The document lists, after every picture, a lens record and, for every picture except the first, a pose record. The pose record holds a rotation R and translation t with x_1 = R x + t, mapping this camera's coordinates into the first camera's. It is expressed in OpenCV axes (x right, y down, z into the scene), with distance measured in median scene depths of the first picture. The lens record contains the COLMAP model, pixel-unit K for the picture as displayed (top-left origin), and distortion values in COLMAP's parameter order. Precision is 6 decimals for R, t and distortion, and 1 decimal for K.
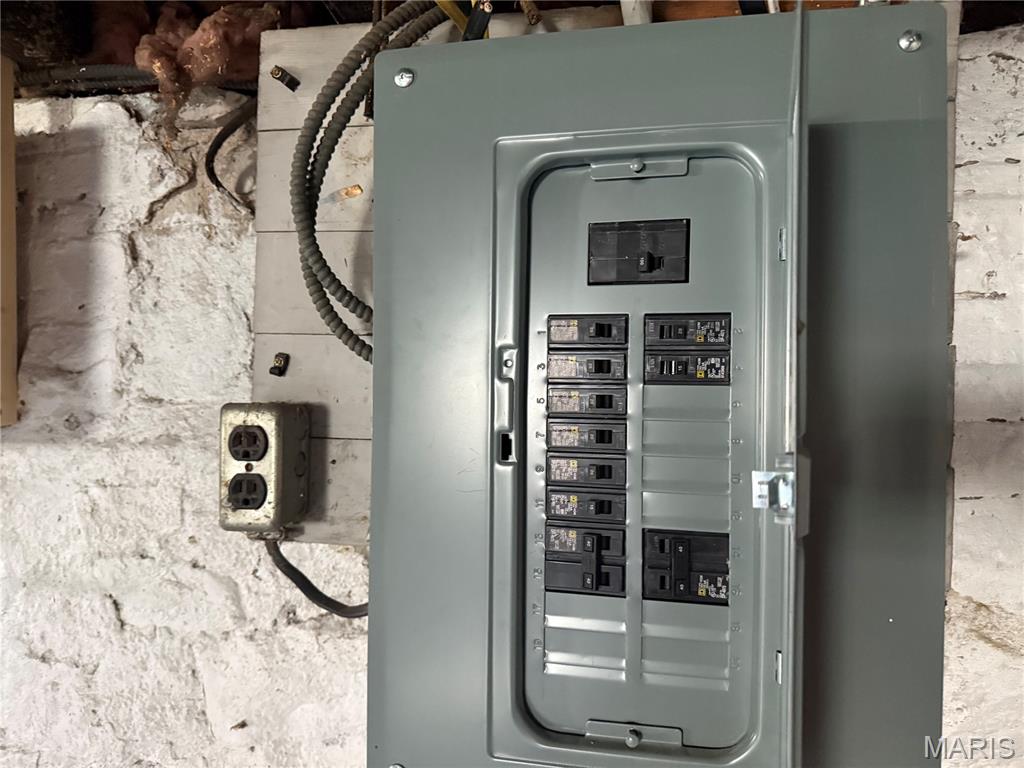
lens RADIAL K [[717.7, 0, 511.8], [0, 717.7, 383.6], [0, 0, 1]] dist [0.005516, -0.005574]
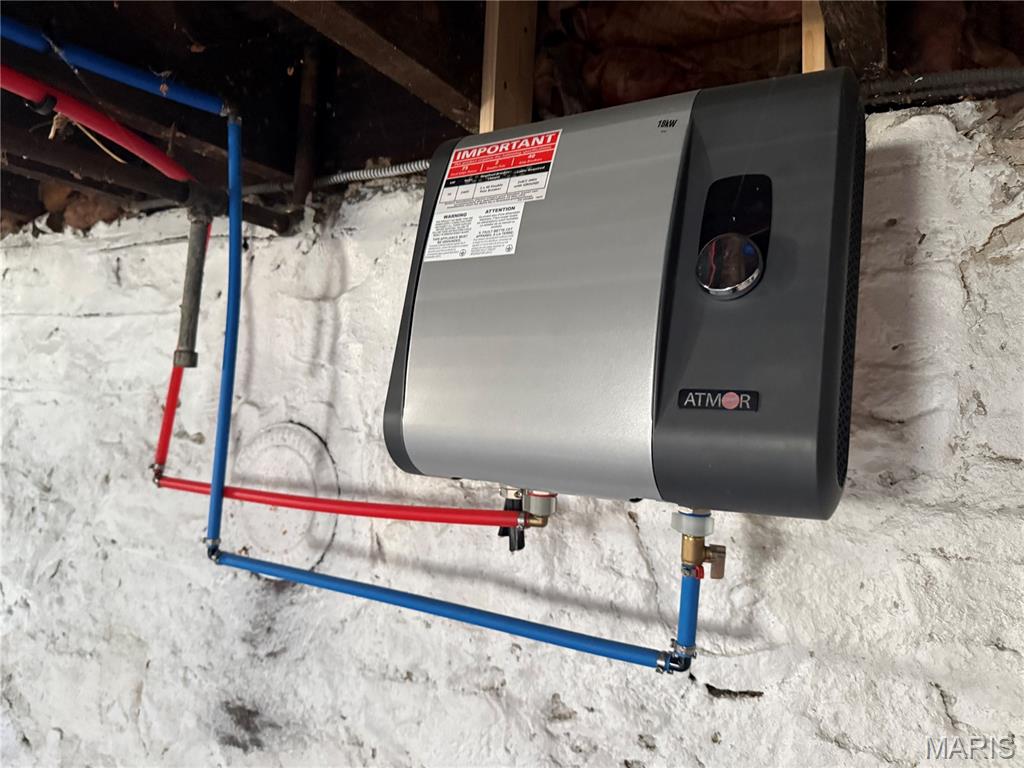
lens RADIAL K [[717.7, 0, 512.9], [0, 717.7, 384.7], [0, 0, 1]] dist [0.005516, -0.005574]
pose [[0.954258, 0.034948, -0.296934, -0.789147], [-0.043152, 0.998845, -0.021116, -0.022076], [0.295853, 0.032963, 0.954664, 0.022094]]
